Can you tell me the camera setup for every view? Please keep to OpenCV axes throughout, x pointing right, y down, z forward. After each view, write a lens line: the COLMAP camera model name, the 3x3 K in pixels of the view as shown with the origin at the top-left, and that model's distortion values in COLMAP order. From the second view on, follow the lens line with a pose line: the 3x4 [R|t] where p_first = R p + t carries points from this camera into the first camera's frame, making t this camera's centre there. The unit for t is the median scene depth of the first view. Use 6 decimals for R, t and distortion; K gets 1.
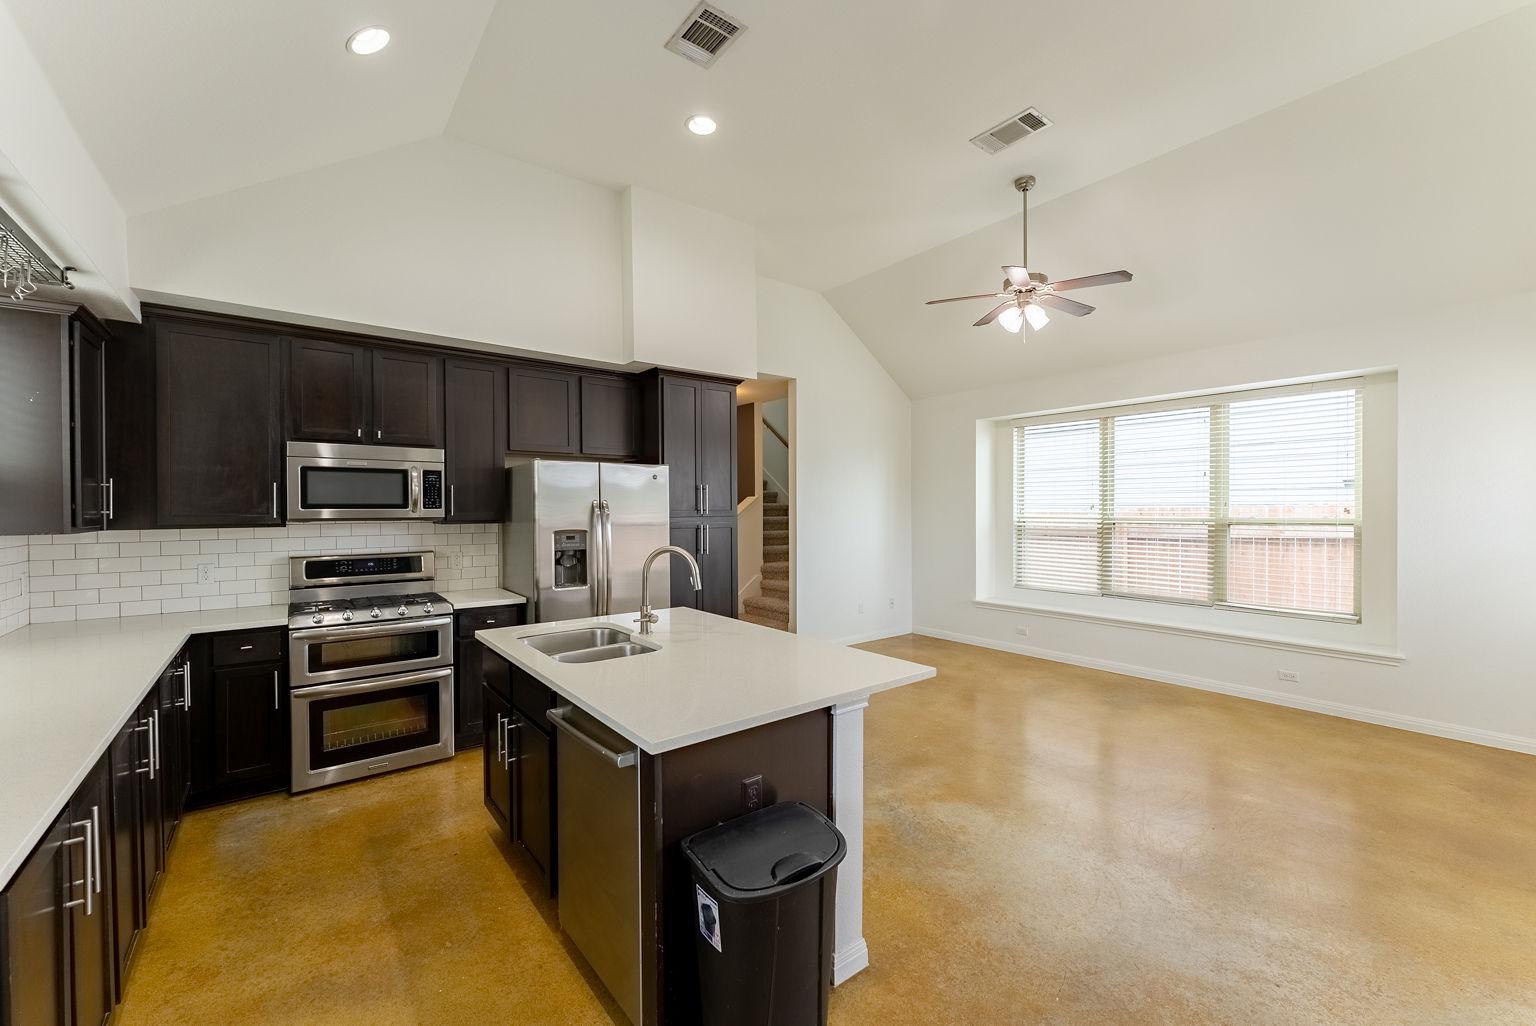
lens RADIAL K [[621.9, 0, 765.8], [0, 621.9, 509.7], [0, 0, 1]] dist [-0.000024, 0.005823]
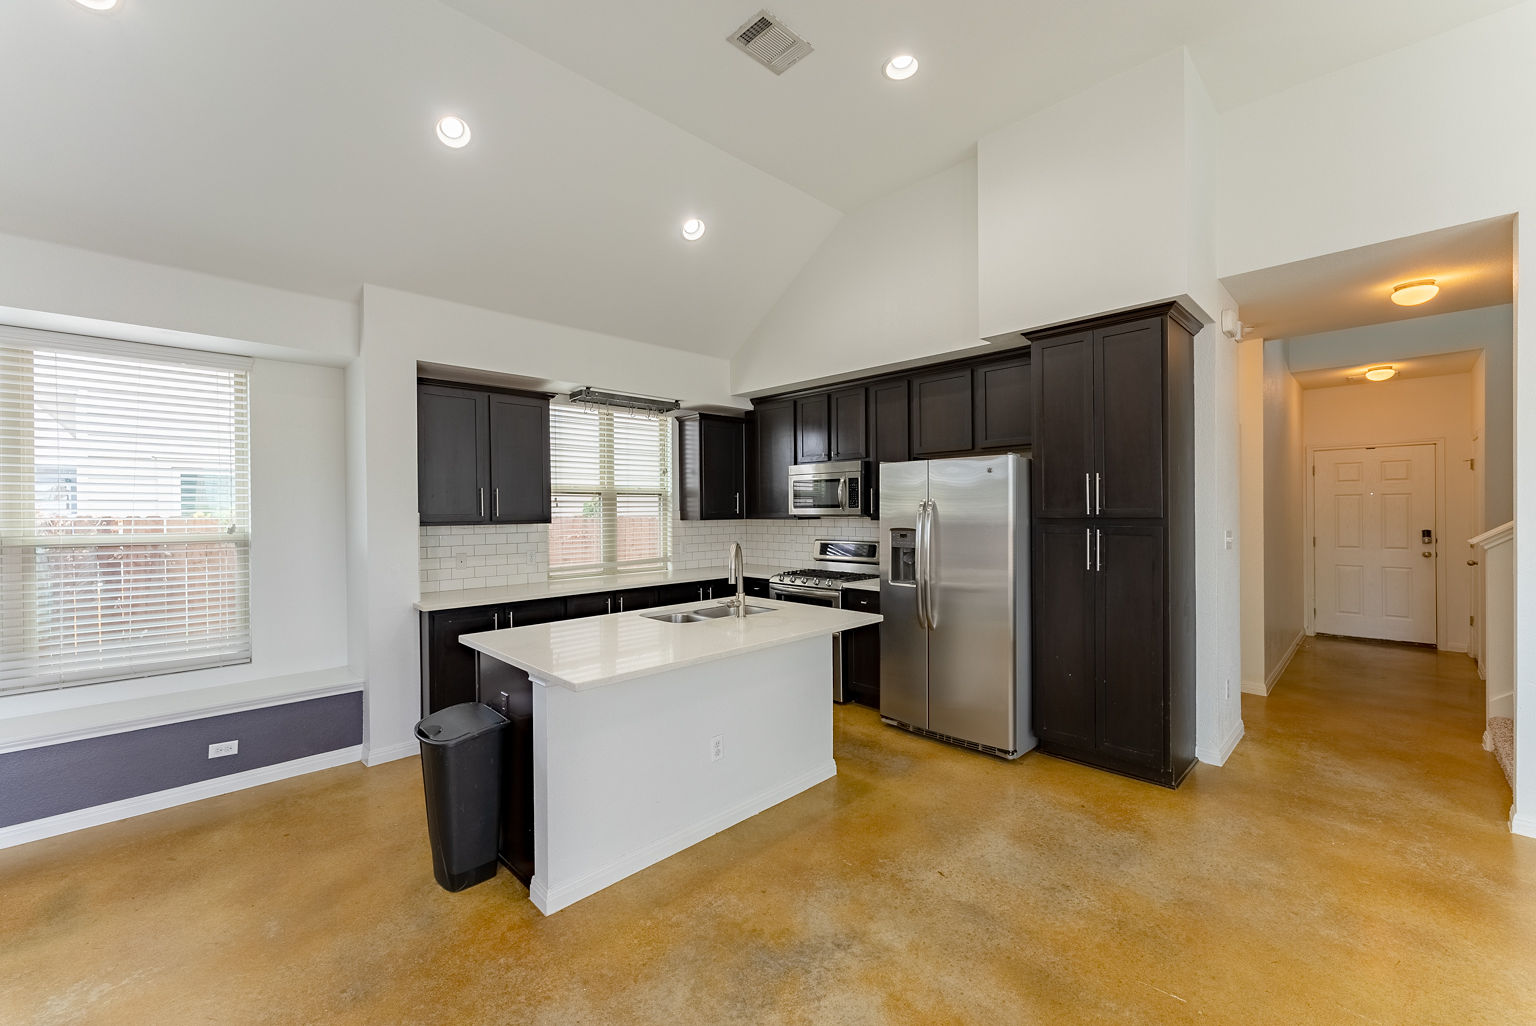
lens RADIAL K [[621.9, 0, 765.8], [0, 621.9, 509.7], [0, 0, 1]] dist [-0.000024, 0.005823]
pose [[0.106306, 0.002740, -0.994330, 0.710678], [0.006978, 0.999970, 0.003501, -0.003329], [0.994309, -0.007311, 0.106284, 0.686865]]
